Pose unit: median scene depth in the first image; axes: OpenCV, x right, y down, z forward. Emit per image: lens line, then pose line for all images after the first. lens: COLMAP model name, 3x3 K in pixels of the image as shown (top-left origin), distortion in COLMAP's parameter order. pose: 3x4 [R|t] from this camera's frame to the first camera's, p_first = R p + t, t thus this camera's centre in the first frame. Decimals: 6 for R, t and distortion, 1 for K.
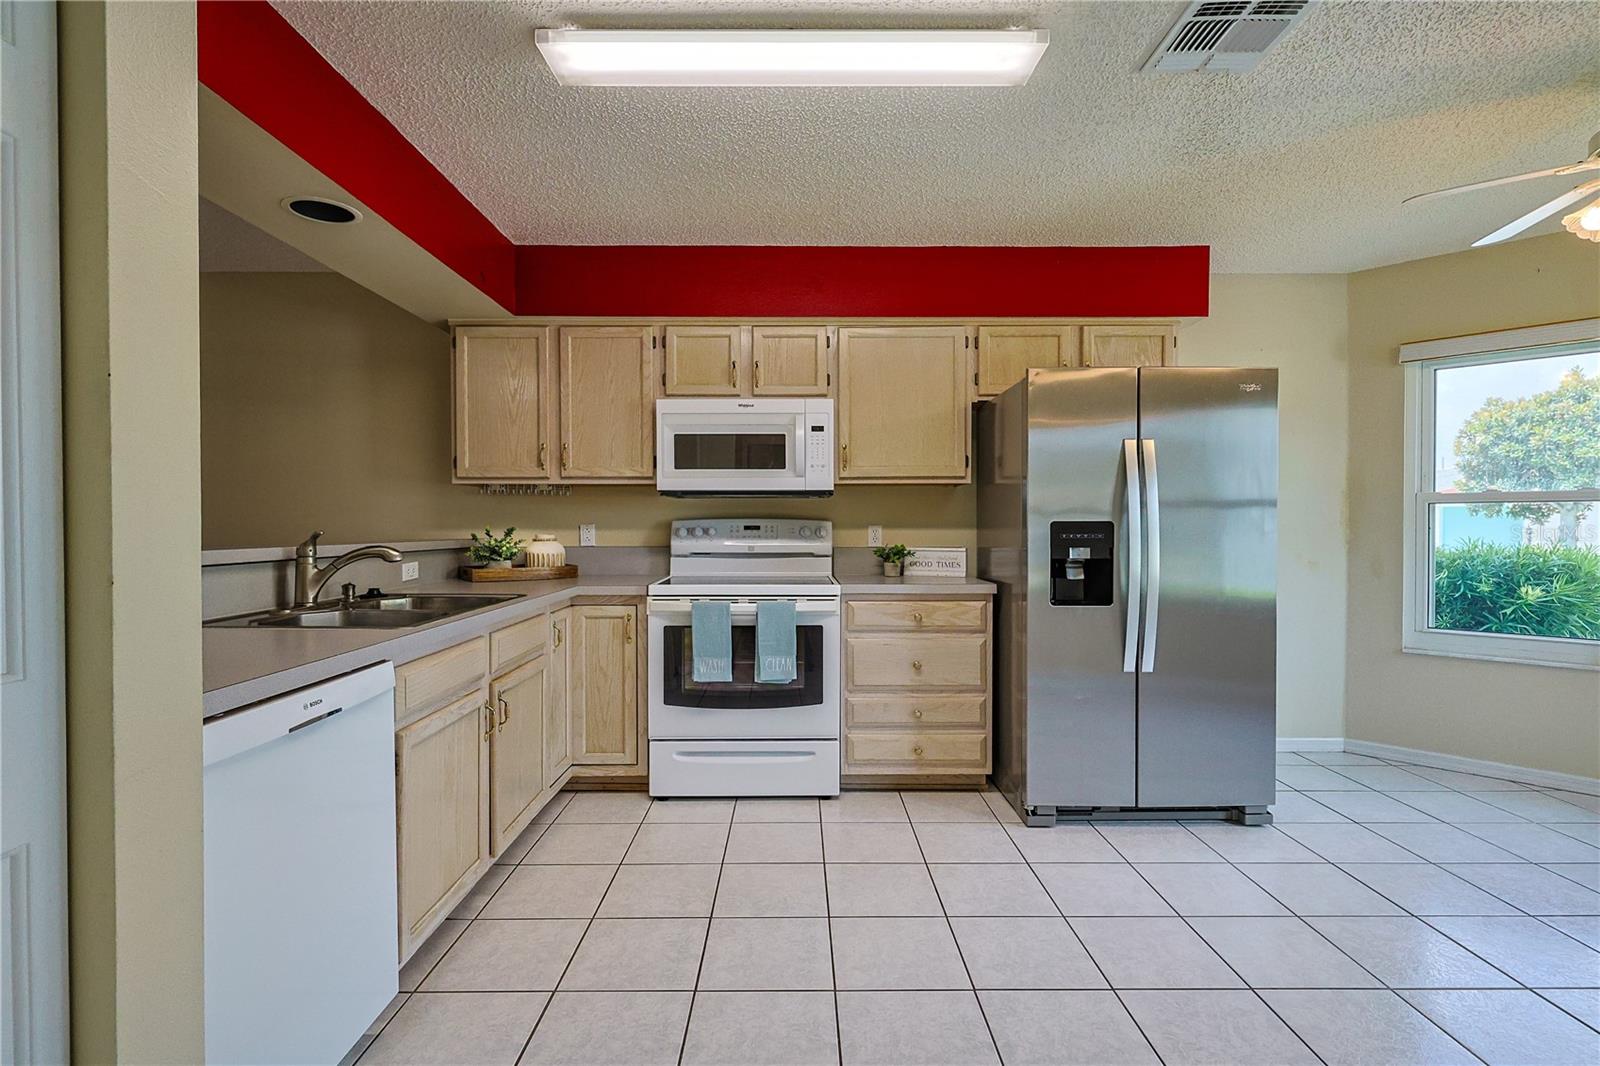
lens RADIAL K [[754.4, 0, 800.0], [0, 754.4, 533.0], [0, 0, 1]] dist [-0.000075, 0.009243]
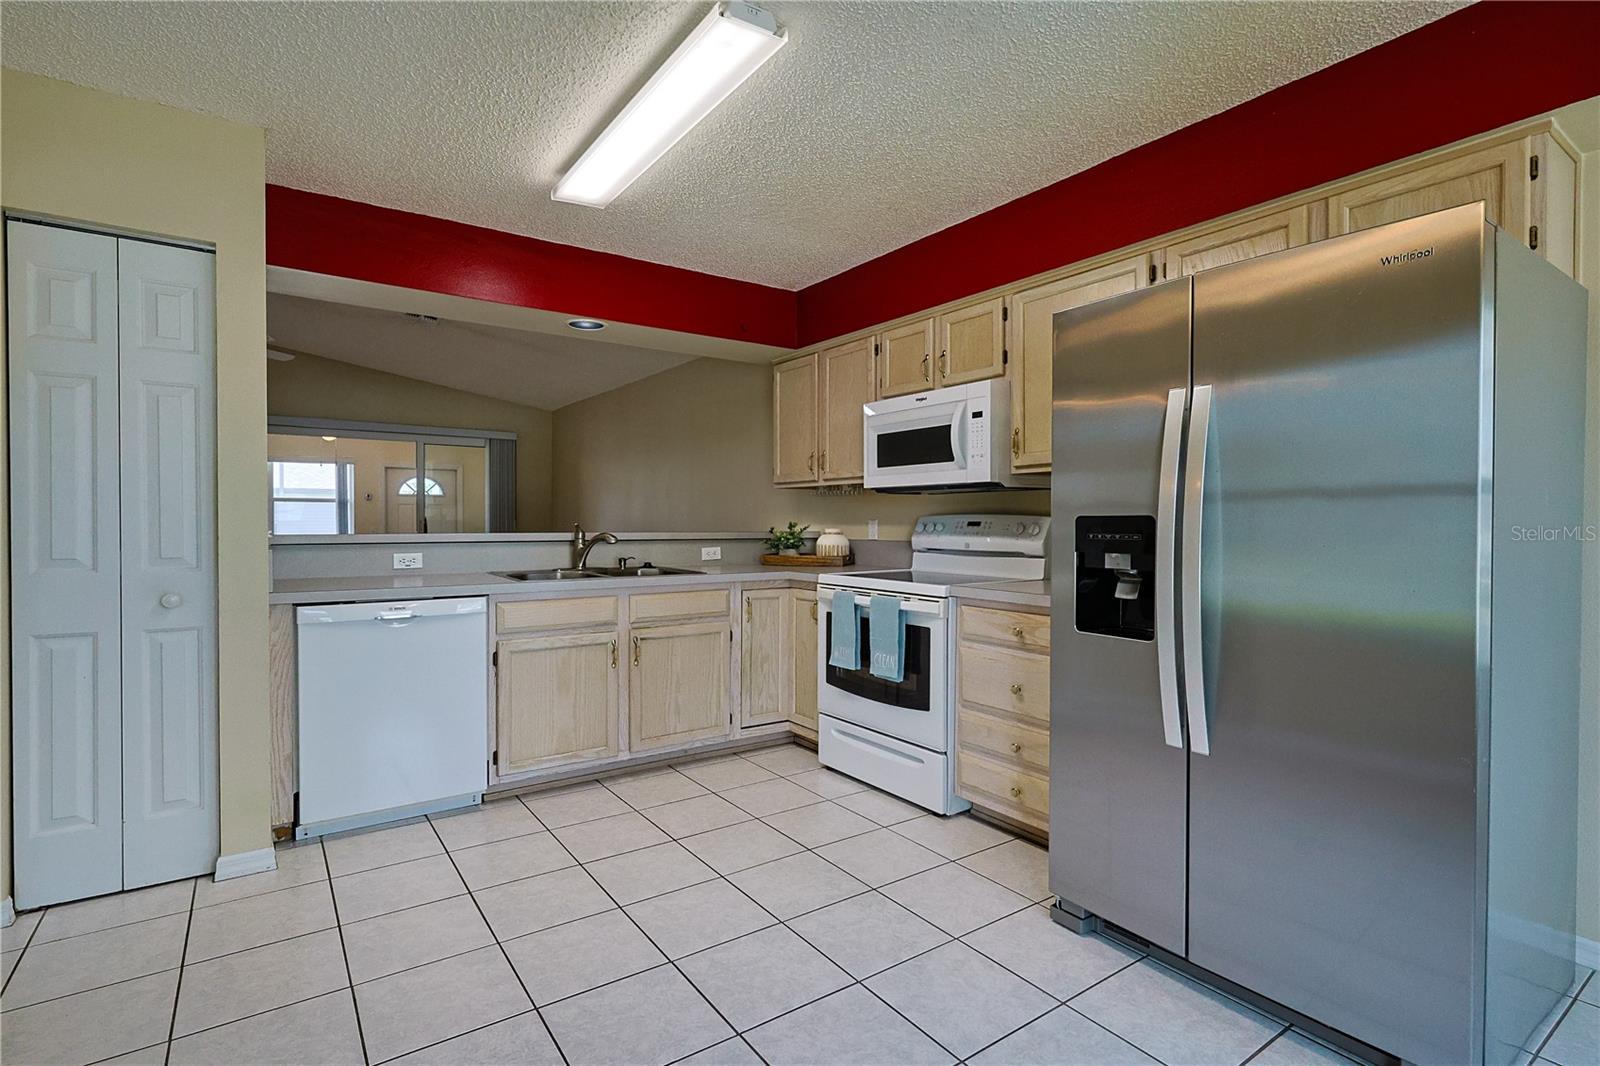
lens RADIAL K [[773.3, 0, 800.0], [0, 773.3, 533.0], [0, 0, 1]] dist [-0.000058, 0.000021]
pose [[0.567190, 0.014158, -0.823465, 0.674762], [-0.010534, 0.999895, 0.009936, -0.003098], [0.823520, 0.003039, 0.567280, 0.298384]]
